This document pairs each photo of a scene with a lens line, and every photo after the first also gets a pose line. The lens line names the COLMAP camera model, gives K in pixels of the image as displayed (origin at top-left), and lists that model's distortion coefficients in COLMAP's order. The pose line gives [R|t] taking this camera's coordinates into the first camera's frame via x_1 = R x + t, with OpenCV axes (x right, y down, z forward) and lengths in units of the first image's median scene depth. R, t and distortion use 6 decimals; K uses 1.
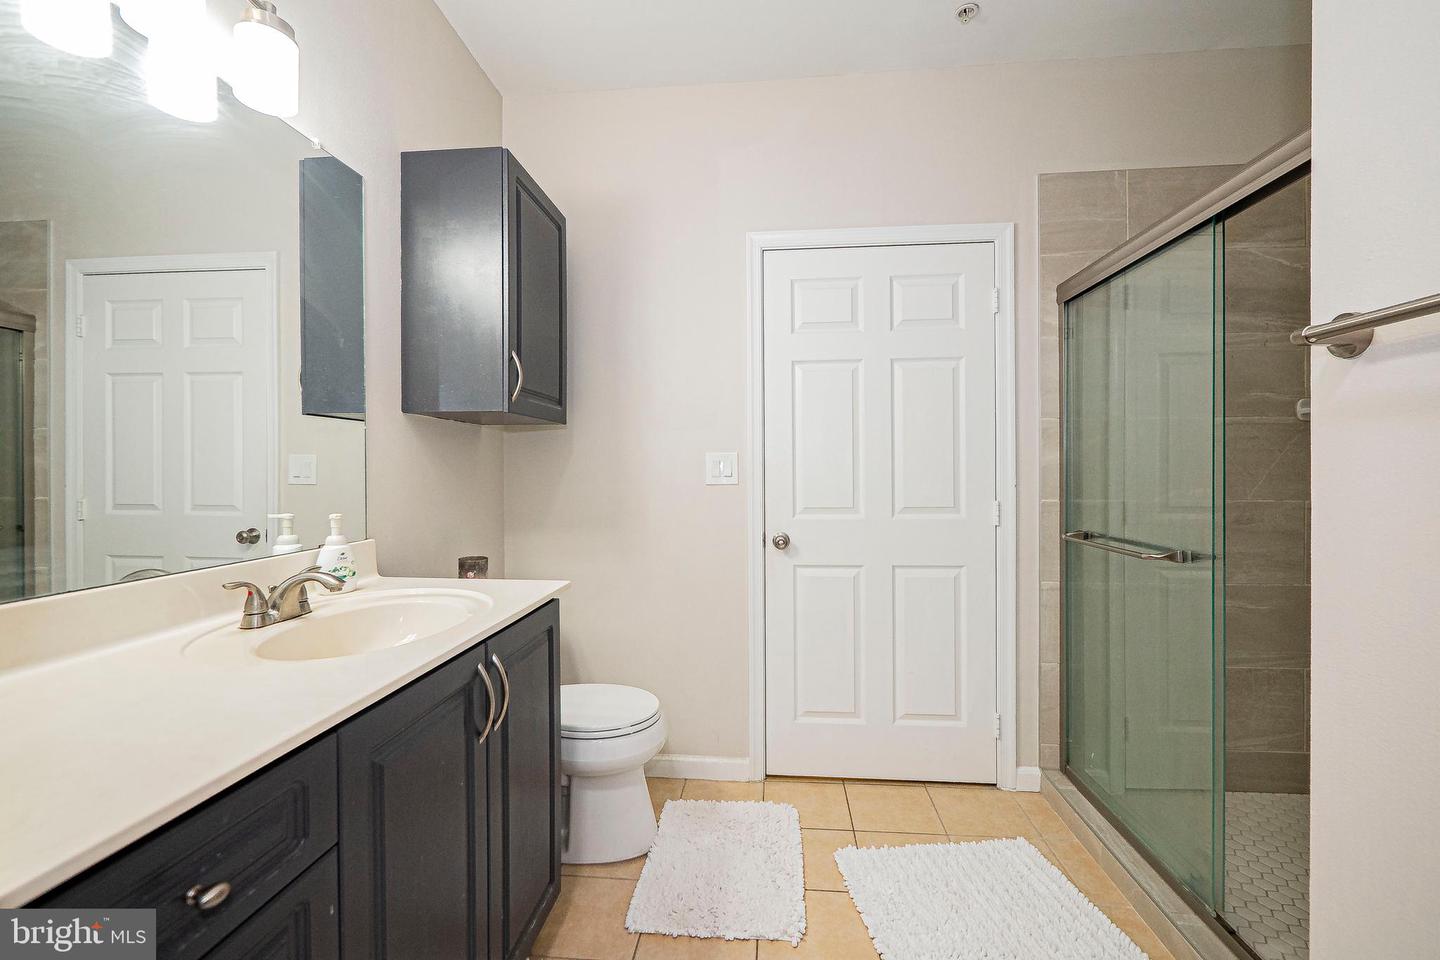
lens RADIAL K [[619.9, 0, 718.6], [0, 619.9, 473.6], [0, 0, 1]] dist [0.000209, 0.000430]
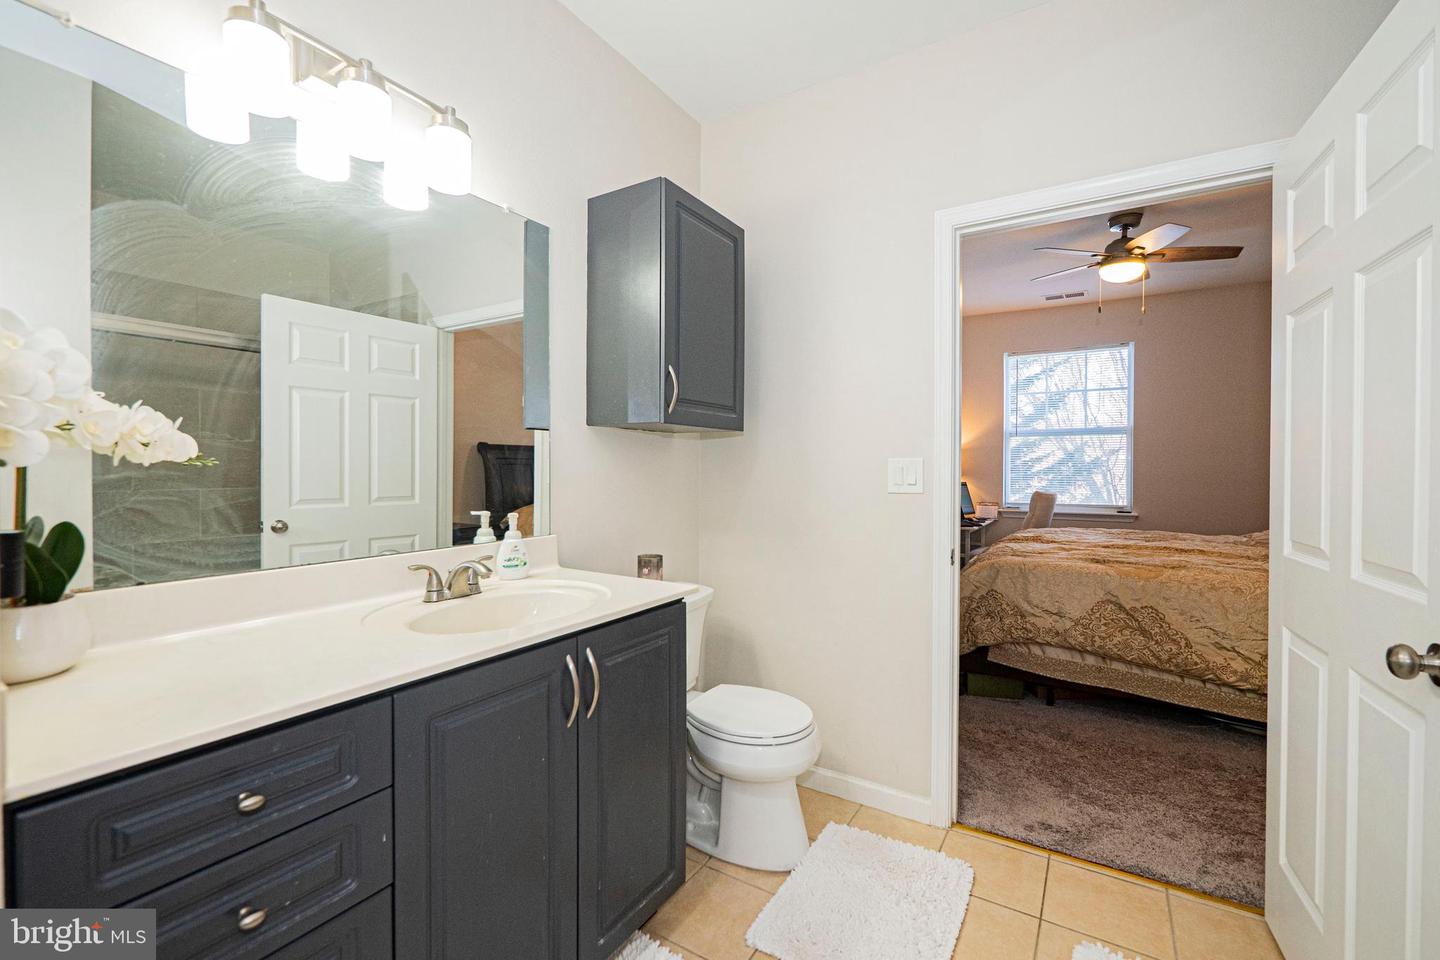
lens RADIAL K [[619.9, 0, 715.9], [0, 619.9, 474.9], [0, 0, 1]] dist [0.000209, 0.000430]
pose [[0.894304, 0.009582, -0.447358, 0.220556], [-0.008080, 0.999953, 0.005264, -0.015370], [0.447388, -0.001093, 0.894339, 0.078530]]
